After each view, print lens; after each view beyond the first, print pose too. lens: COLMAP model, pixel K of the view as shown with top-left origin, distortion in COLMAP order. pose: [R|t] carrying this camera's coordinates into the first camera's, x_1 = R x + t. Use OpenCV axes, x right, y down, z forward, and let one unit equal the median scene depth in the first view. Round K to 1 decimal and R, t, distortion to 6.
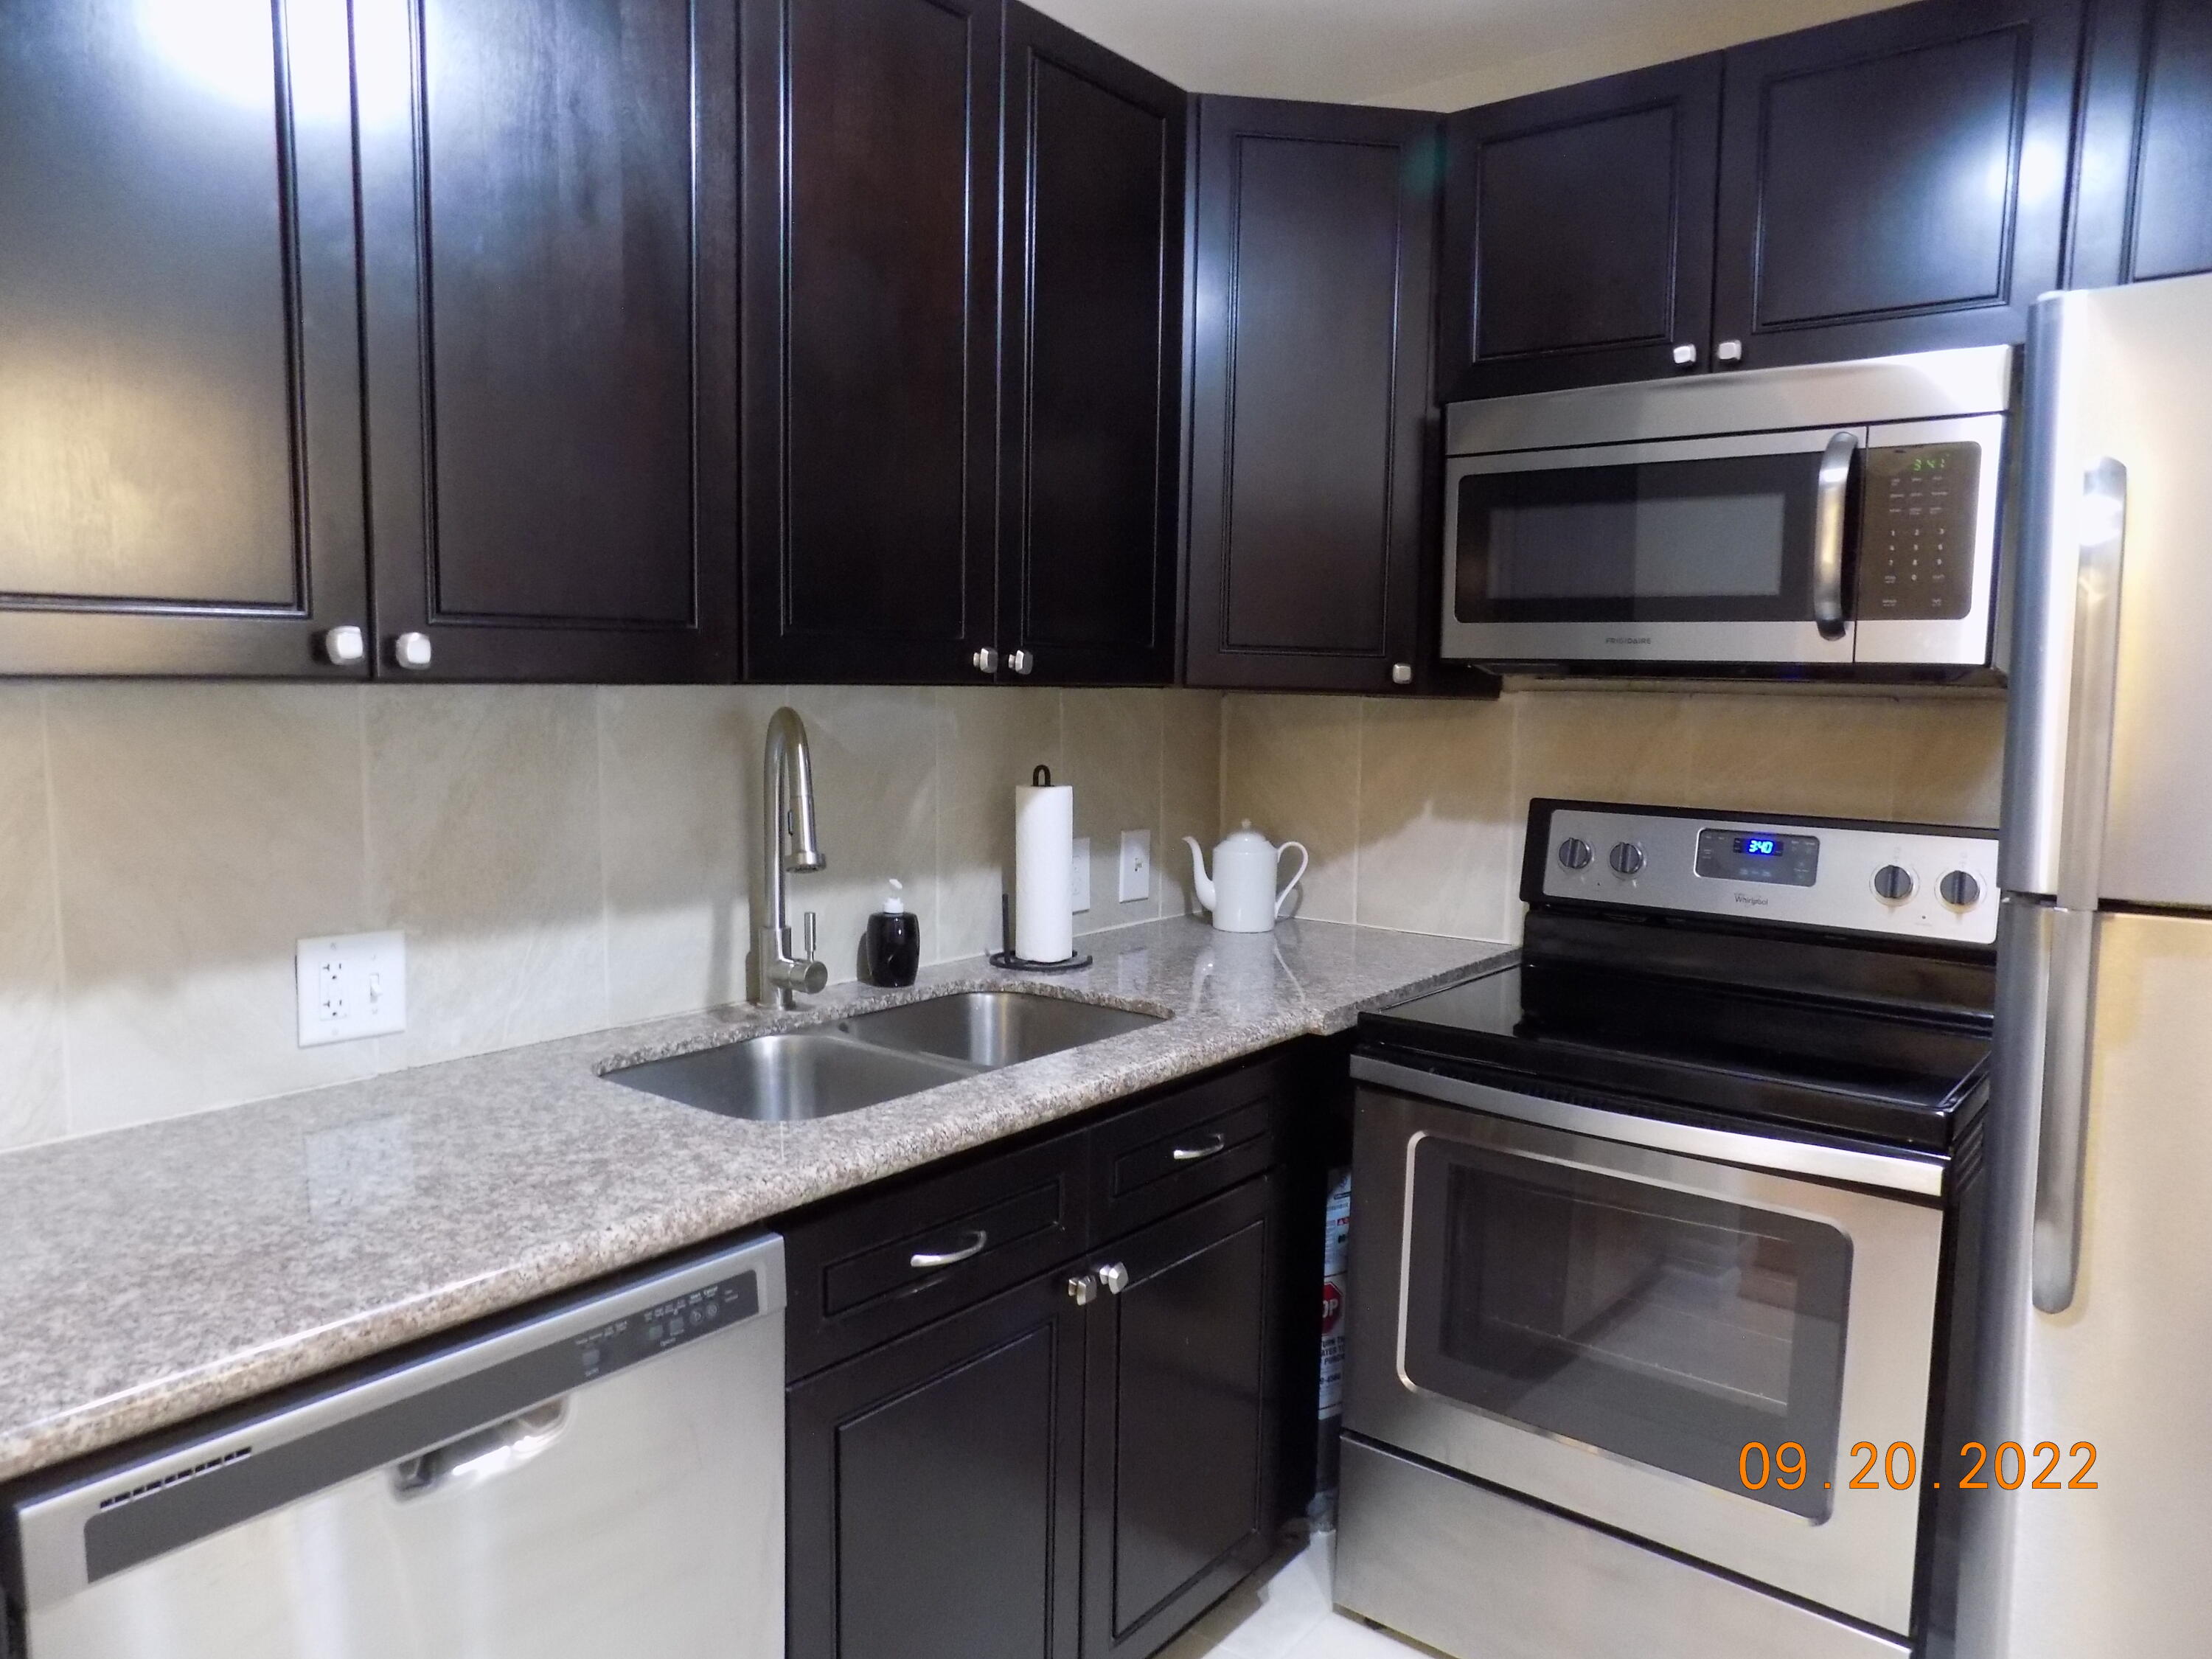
lens RADIAL K [[1509.7, 0, 1103.7], [0, 1509.7, 820.1], [0, 0, 1]] dist [-0.064725, 0.056250]
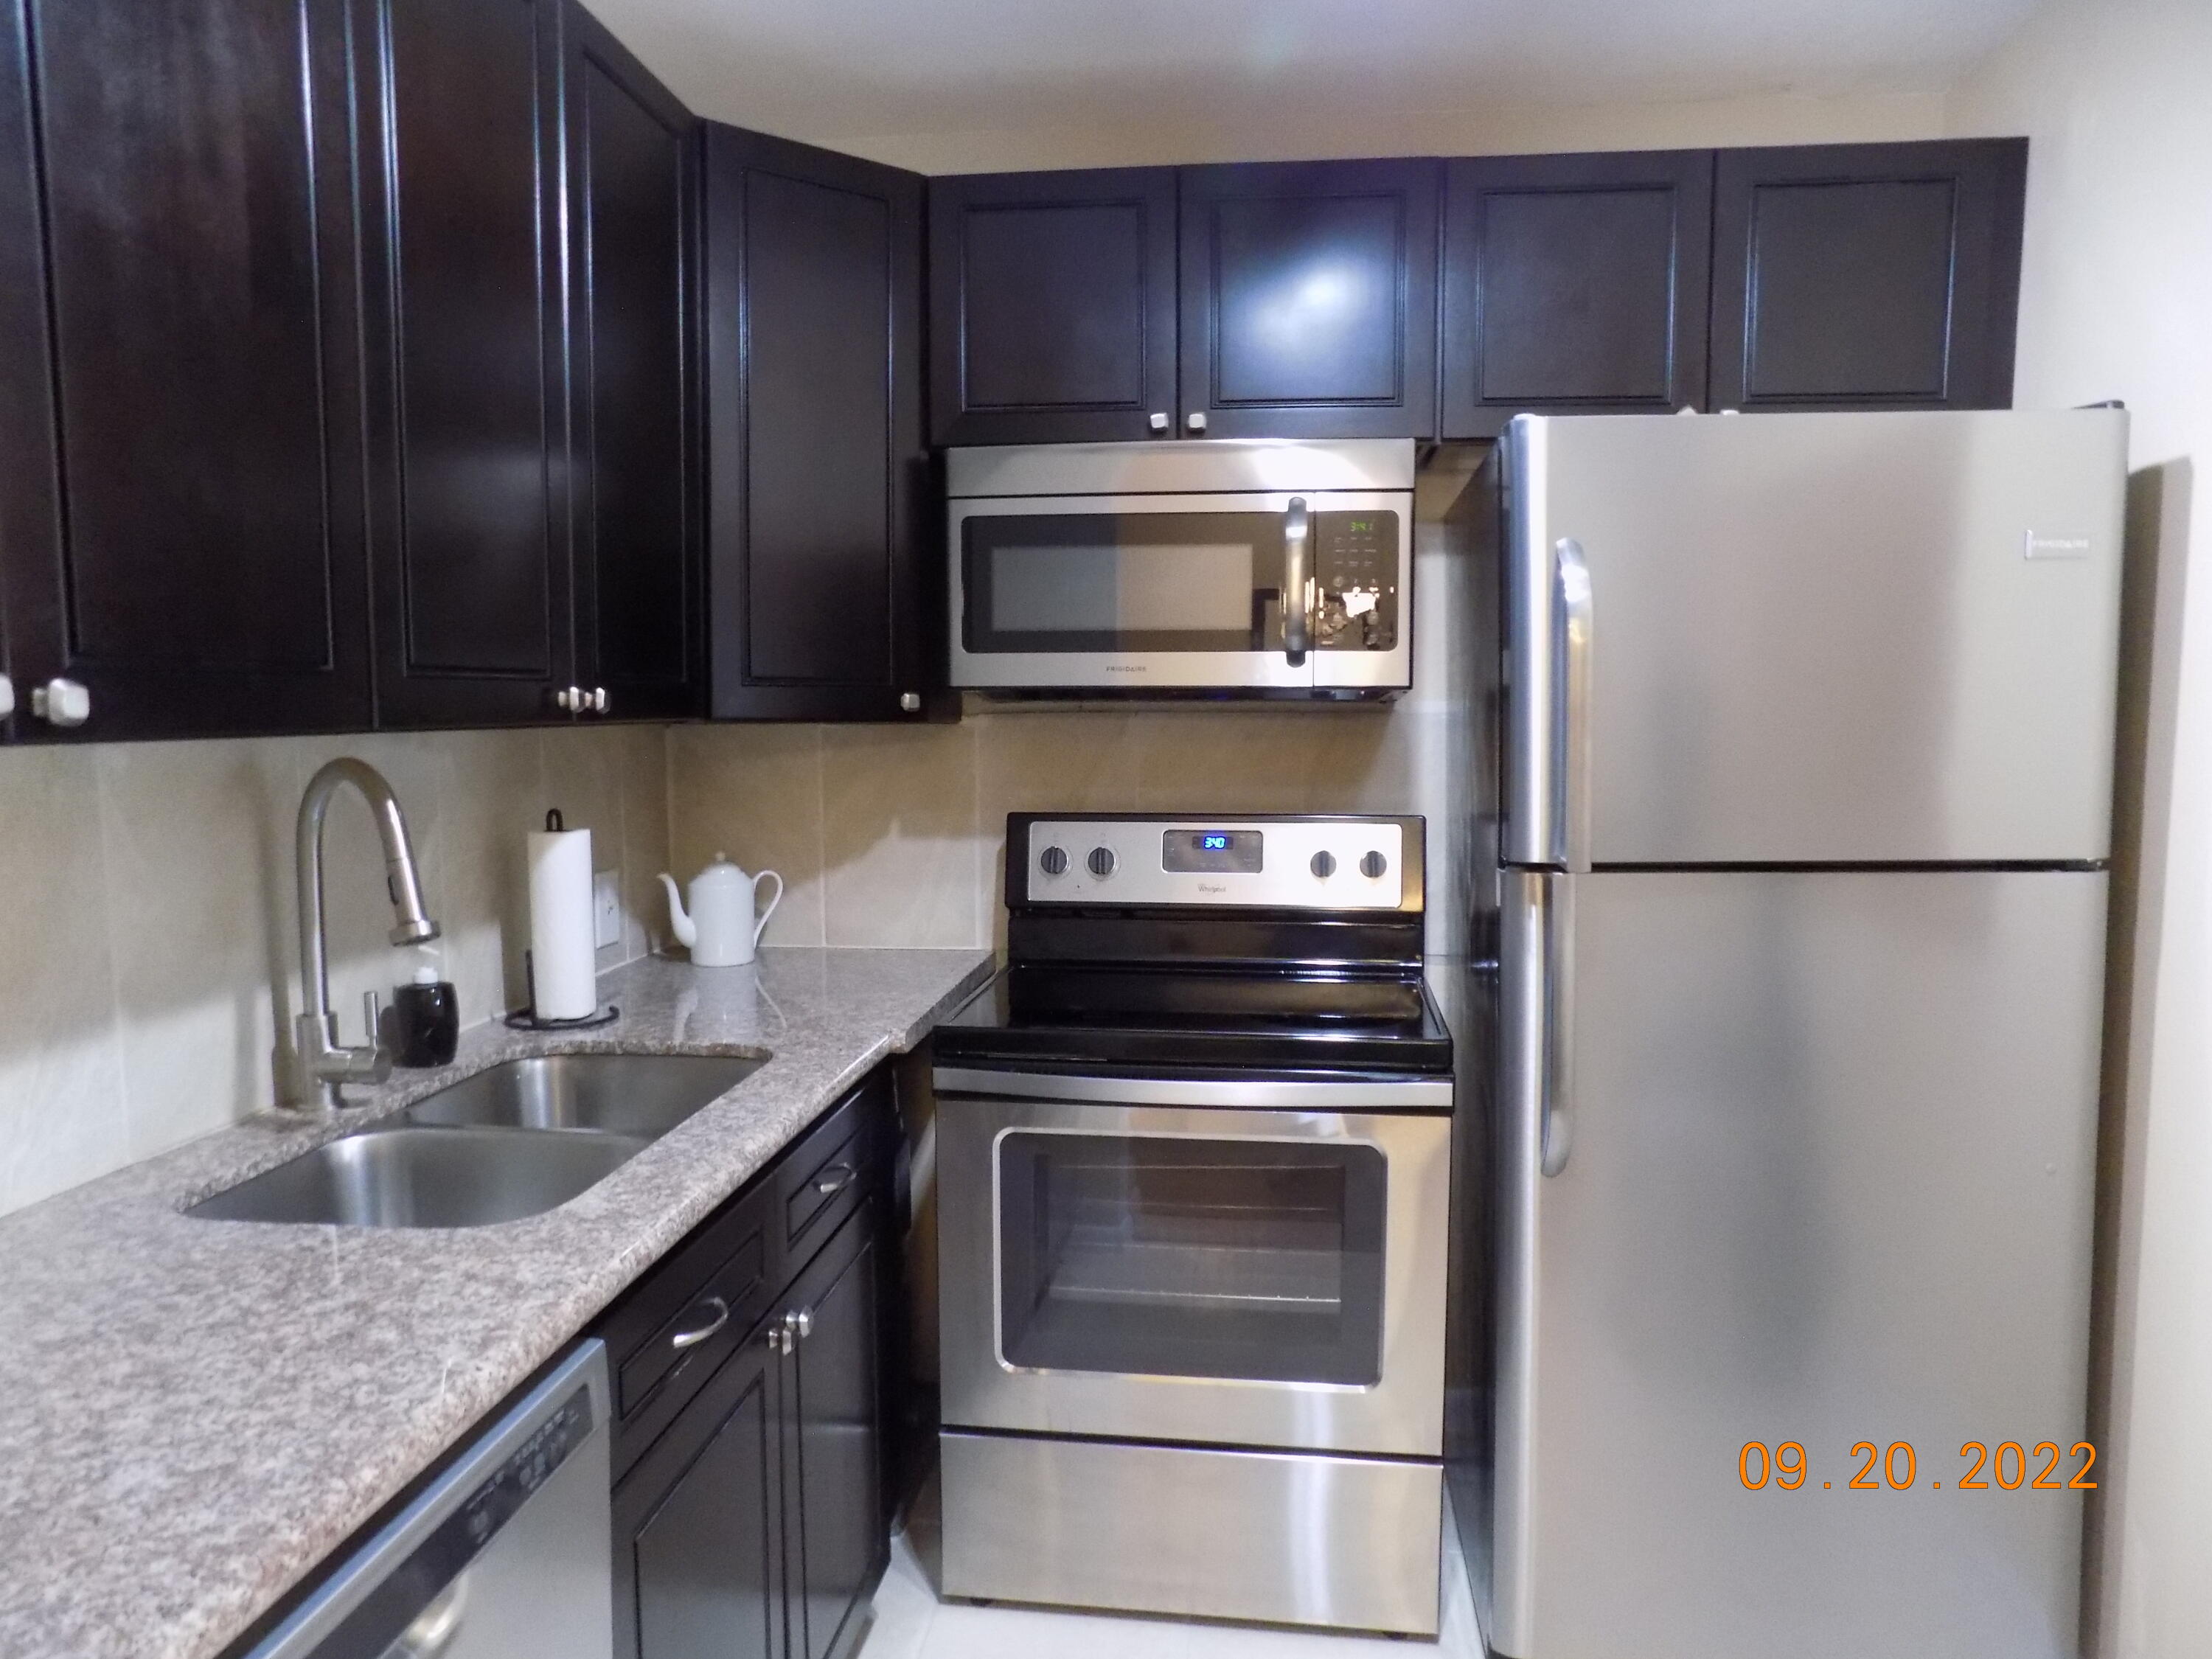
lens RADIAL K [[1509.7, 0, 1103.7], [0, 1509.7, 820.1], [0, 0, 1]] dist [-0.064725, 0.056250]
pose [[0.851066, -0.060863, 0.521518, -0.271980], [0.066468, 0.997757, 0.007973, -0.016177], [-0.520834, 0.027878, 0.853203, 0.039088]]
